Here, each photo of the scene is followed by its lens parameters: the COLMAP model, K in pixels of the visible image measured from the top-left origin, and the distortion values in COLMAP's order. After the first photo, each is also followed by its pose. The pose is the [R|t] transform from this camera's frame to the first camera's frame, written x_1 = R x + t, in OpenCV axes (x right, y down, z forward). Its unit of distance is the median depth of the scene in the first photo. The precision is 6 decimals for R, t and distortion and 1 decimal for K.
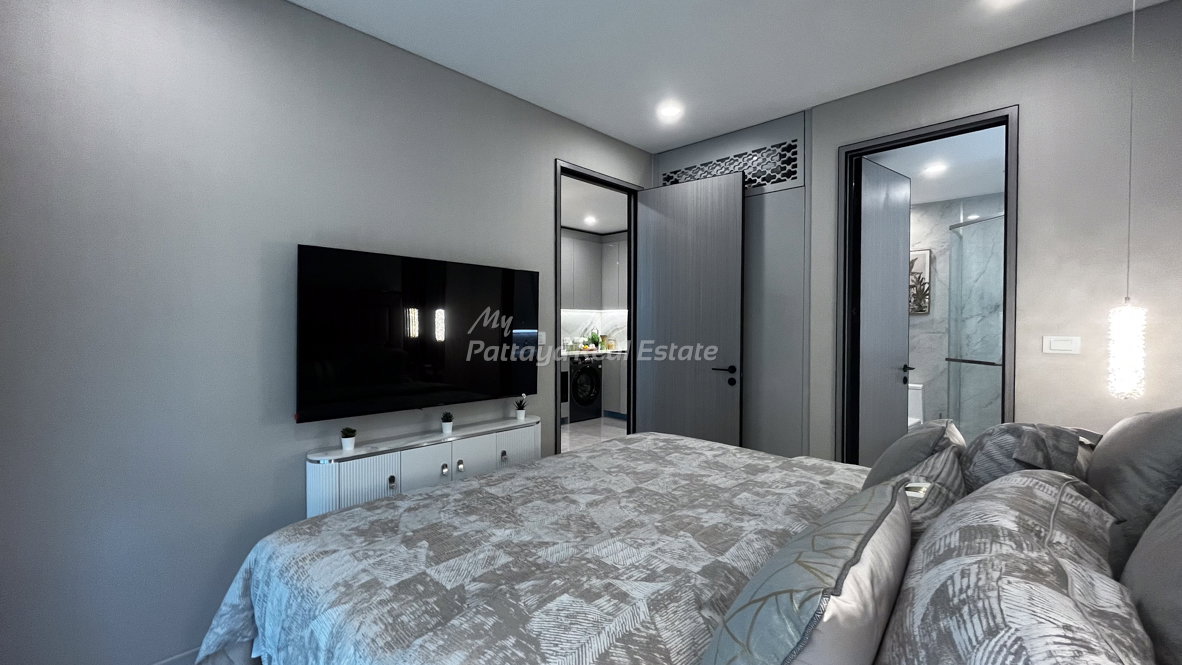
lens RADIAL K [[484.6, 0, 593.8], [0, 484.6, 327.6], [0, 0, 1]] dist [-0.001096, -0.000154]
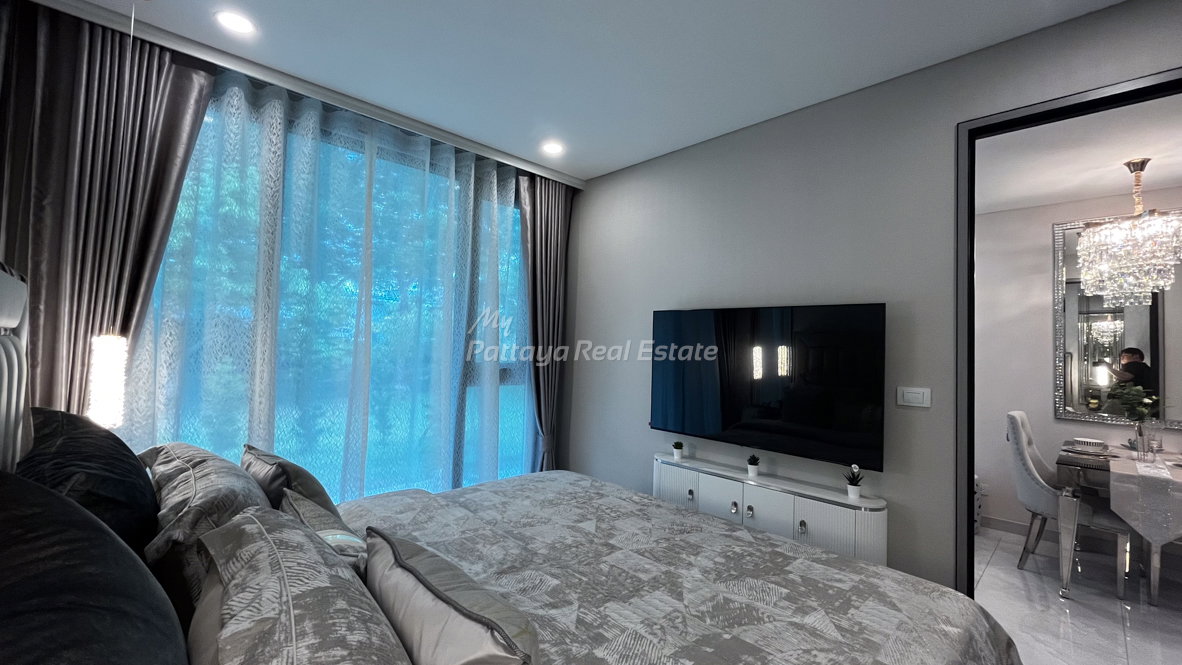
lens RADIAL K [[484.6, 0, 588.0], [0, 484.6, 331.0], [0, 0, 1]] dist [-0.001096, -0.000154]
pose [[-0.051340, -0.038258, -0.997948, 1.033042], [-0.038018, 0.998616, -0.036328, -0.049769], [0.997957, 0.036075, -0.052724, 0.973730]]
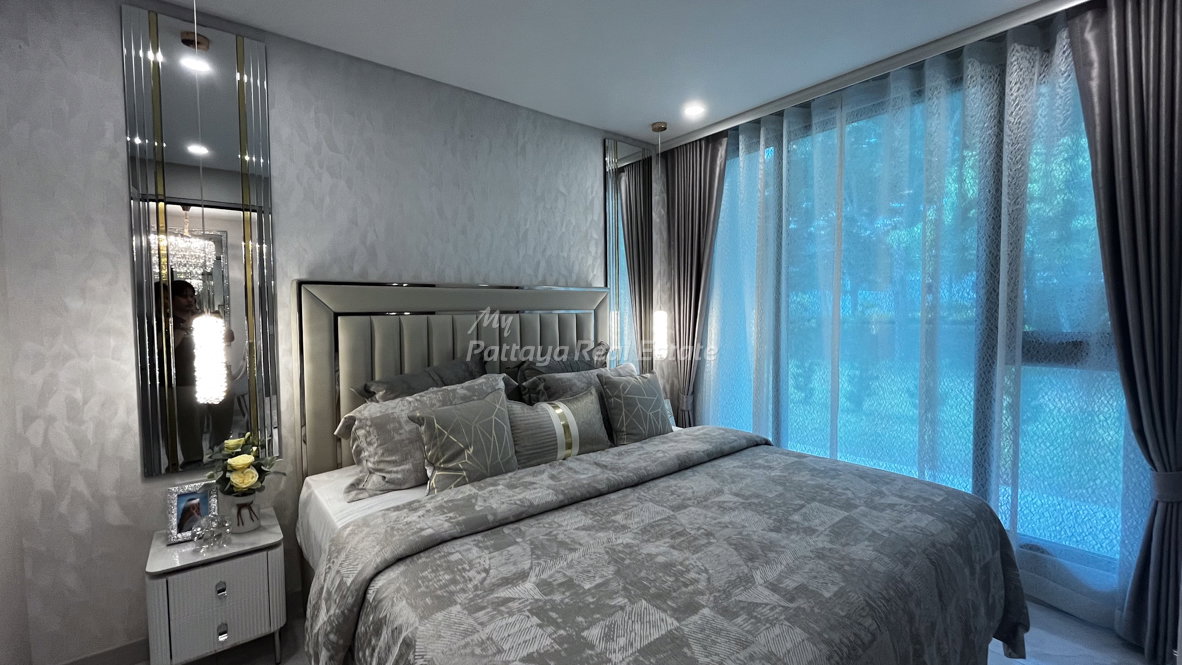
lens RADIAL K [[484.6, 0, 595.8], [0, 484.6, 333.3], [0, 0, 1]] dist [-0.001096, -0.000154]
pose [[-0.990593, 0.003284, 0.136805, 0.110331], [0.010922, 0.998420, 0.055118, -0.058909], [-0.136408, 0.056093, -0.989063, 1.914016]]
